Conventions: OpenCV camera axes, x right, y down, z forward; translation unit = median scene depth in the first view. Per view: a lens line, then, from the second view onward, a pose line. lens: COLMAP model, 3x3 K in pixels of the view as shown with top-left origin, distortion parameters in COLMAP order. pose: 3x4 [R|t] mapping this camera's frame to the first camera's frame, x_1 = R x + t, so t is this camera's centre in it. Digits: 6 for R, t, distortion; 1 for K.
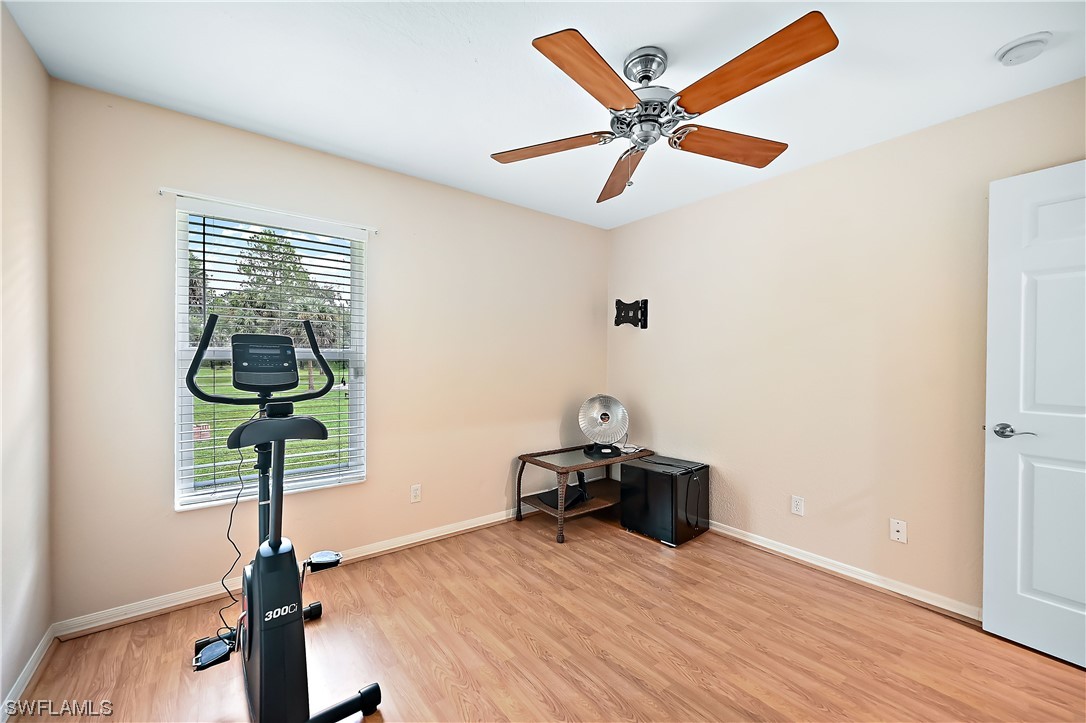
lens RADIAL K [[430.9, 0, 543.0], [0, 430.9, 361.5], [0, 0, 1]] dist [-0.000060, -0.000083]
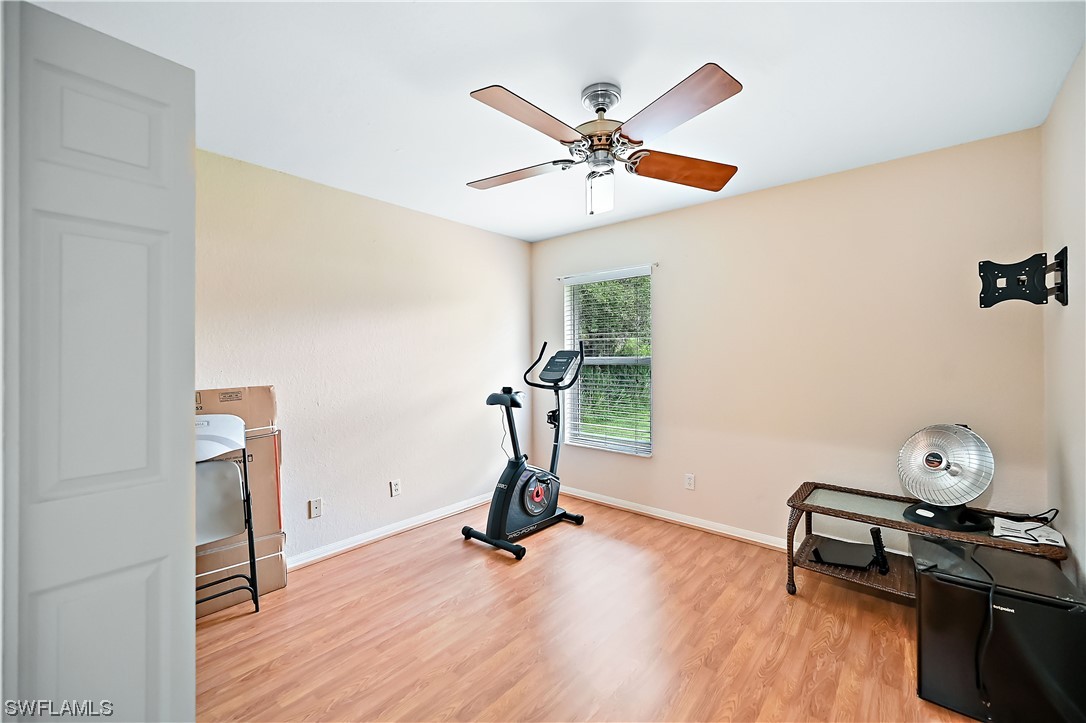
lens RADIAL K [[431.1, 0, 541.2], [0, 431.1, 356.2], [0, 0, 1]] dist [-0.001497, -0.000257]
pose [[0.195907, -0.010642, -0.980565, 0.752270], [-0.002148, 0.999934, -0.011282, -0.013336], [0.980620, 0.004317, 0.195871, 0.386069]]
